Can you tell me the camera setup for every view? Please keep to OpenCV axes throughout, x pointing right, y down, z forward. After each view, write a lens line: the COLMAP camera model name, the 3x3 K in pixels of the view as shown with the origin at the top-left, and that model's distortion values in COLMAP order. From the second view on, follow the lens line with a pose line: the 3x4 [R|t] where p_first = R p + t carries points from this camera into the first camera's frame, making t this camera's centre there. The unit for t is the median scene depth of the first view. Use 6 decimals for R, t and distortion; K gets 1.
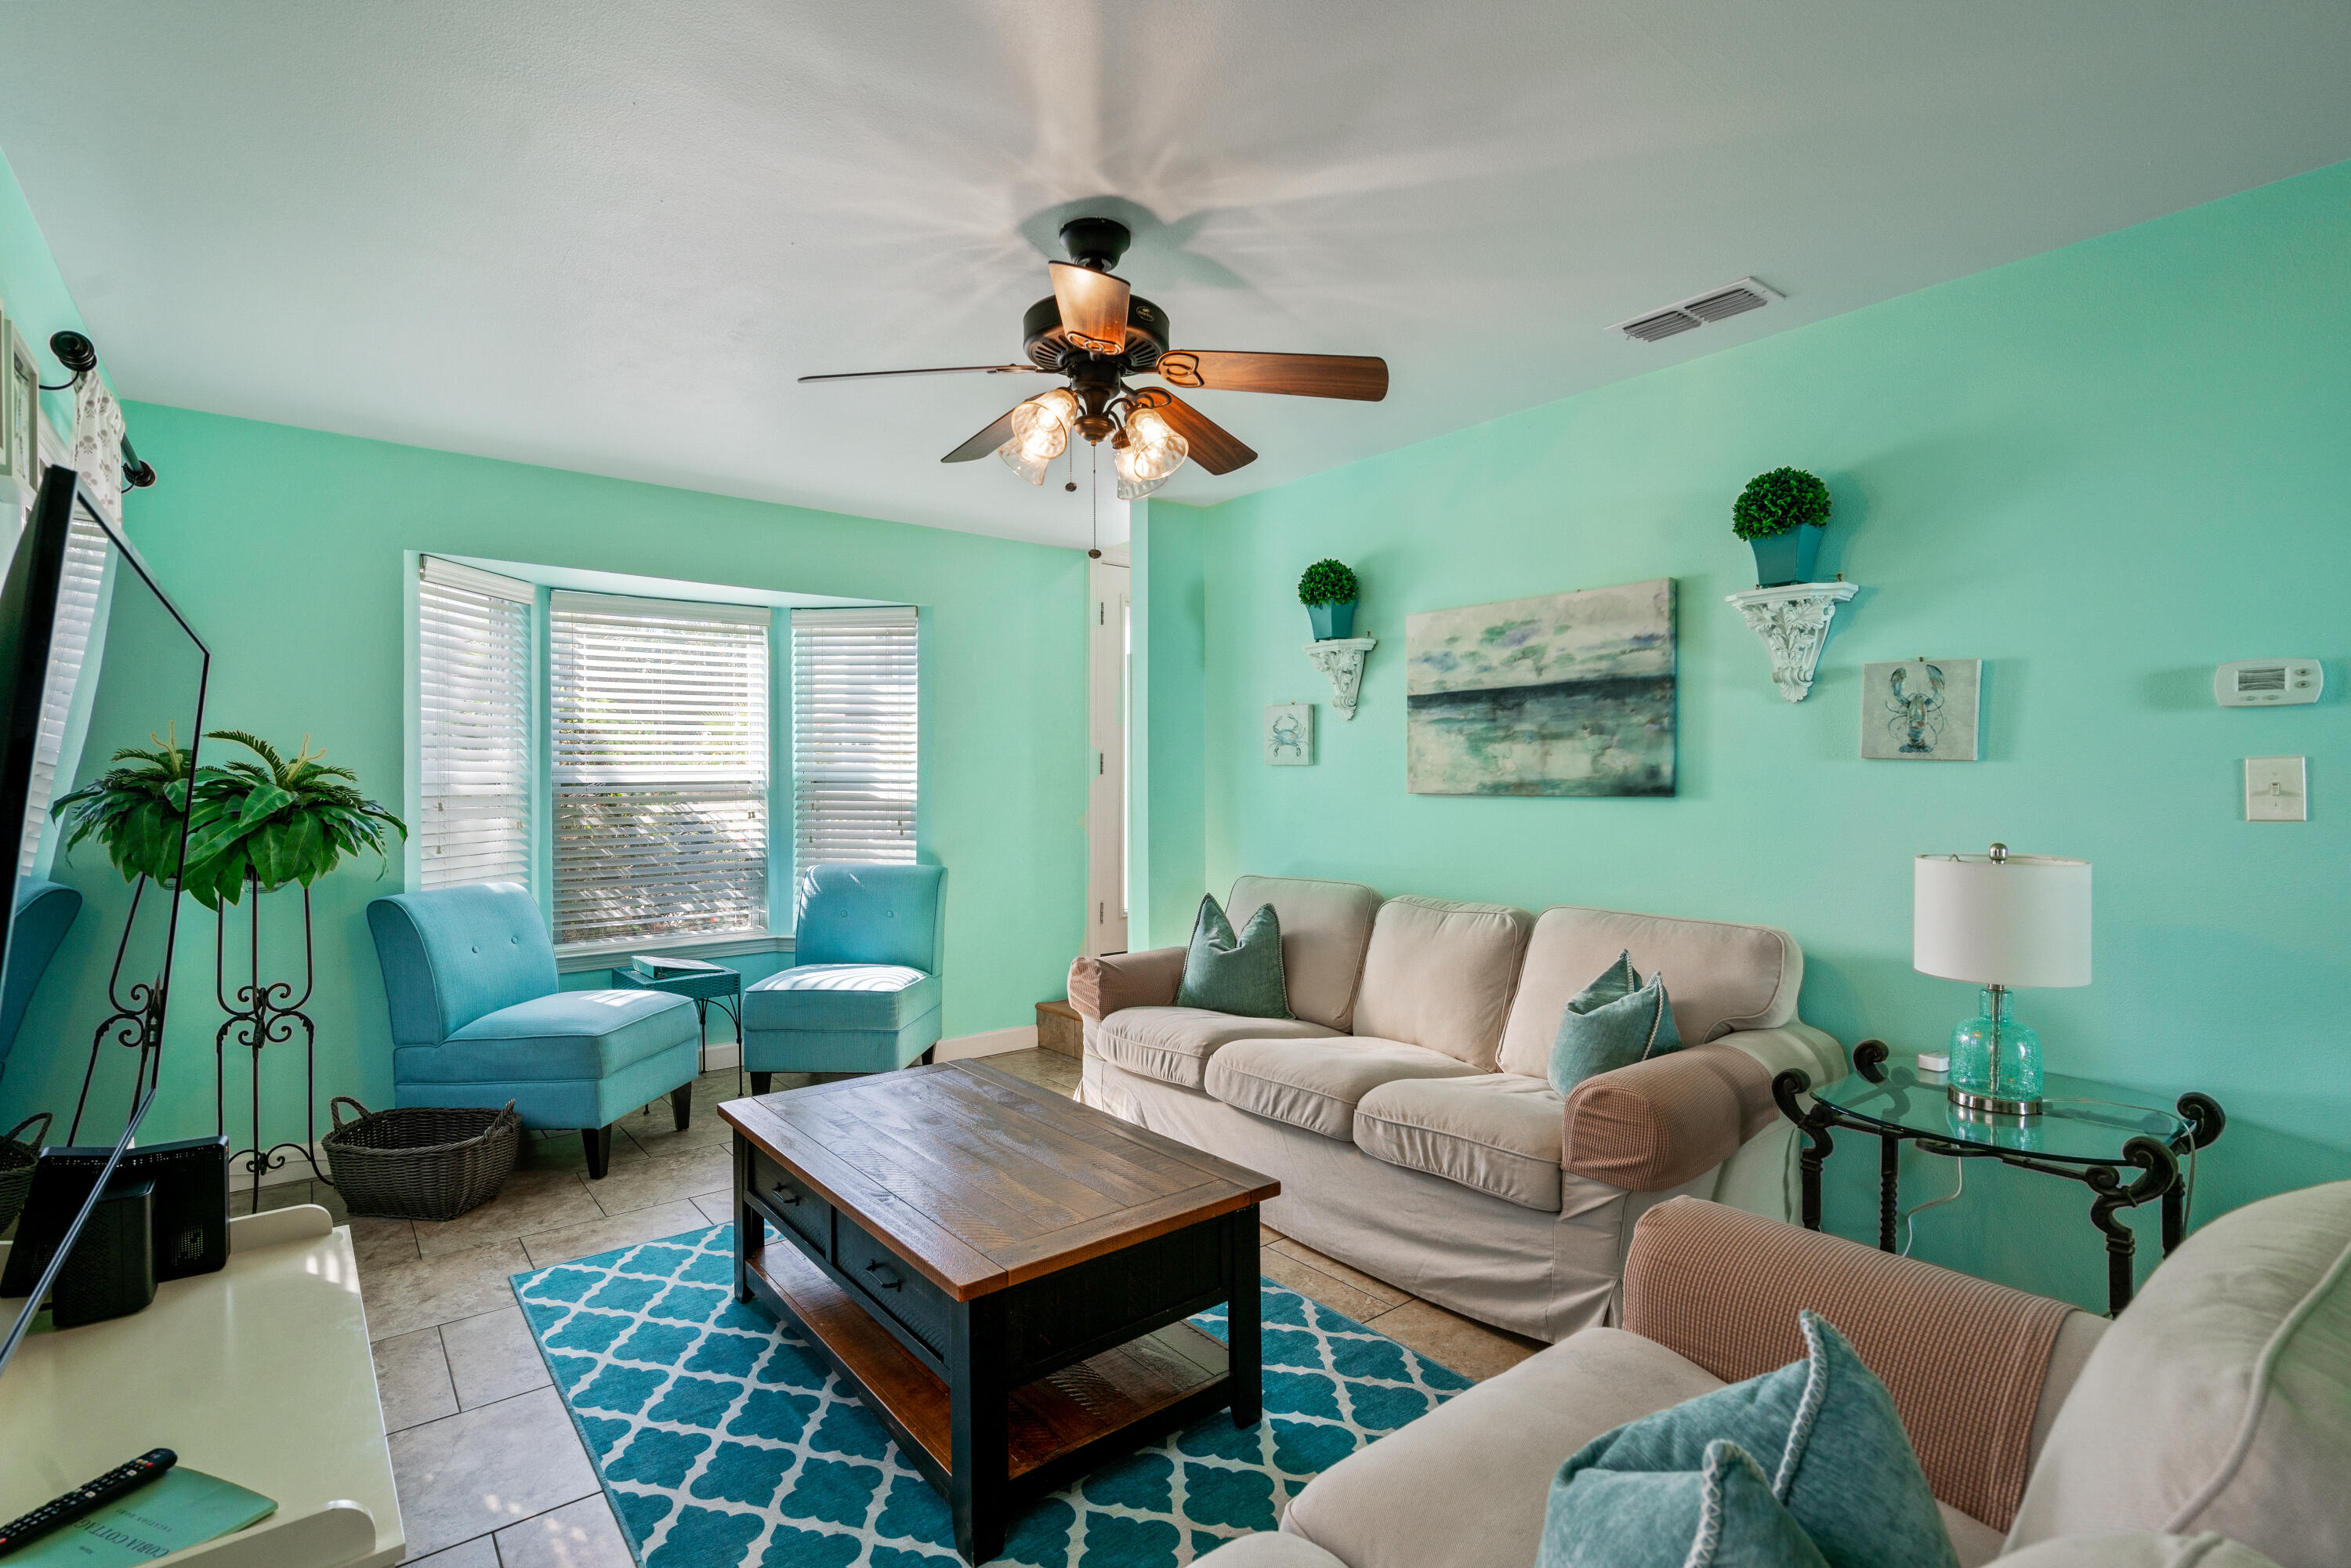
lens RADIAL K [[1063.5, 0, 1114.6], [0, 1063.5, 789.5], [0, 0, 1]] dist [-0.011989, 0.000474]
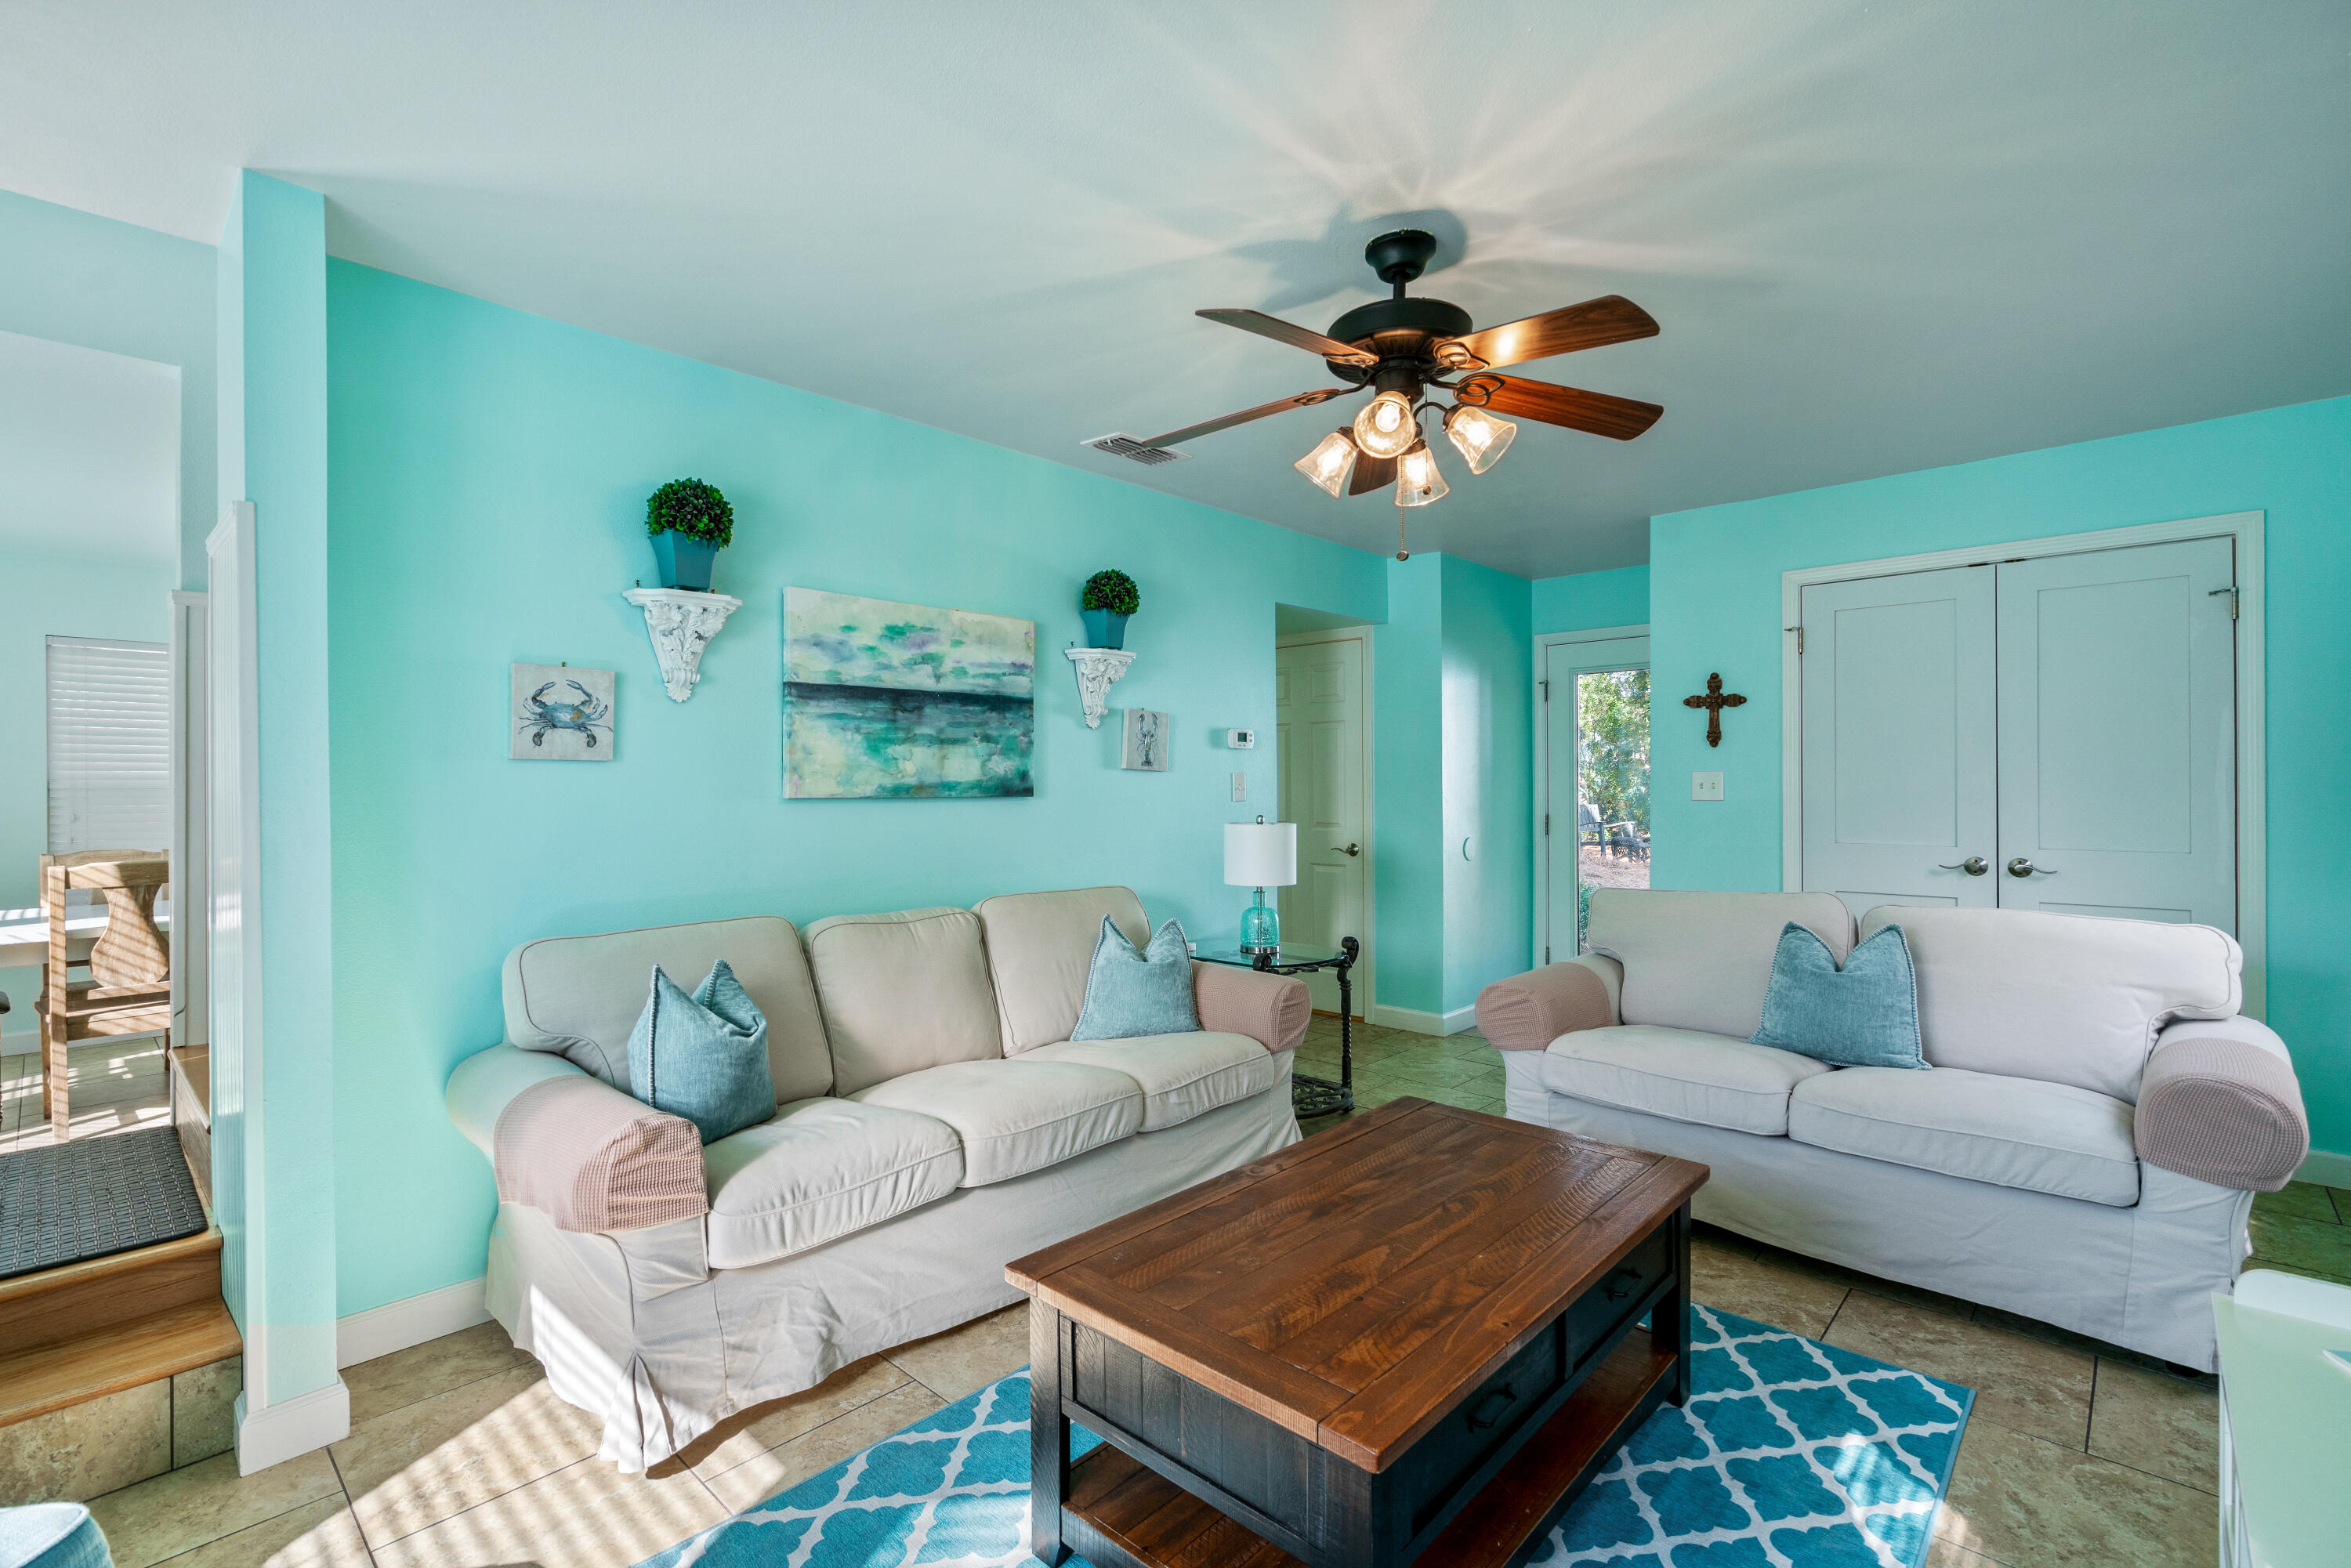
lens RADIAL K [[1063.5, 0, 1172.8], [0, 1063.5, 779.4], [0, 0, 1]] dist [-0.011989, 0.000474]
pose [[-0.167338, 0.008989, 0.985859, -0.672696], [0.014996, 0.999866, -0.006571, -0.001542], [-0.985786, 0.013684, -0.167450, 0.949263]]
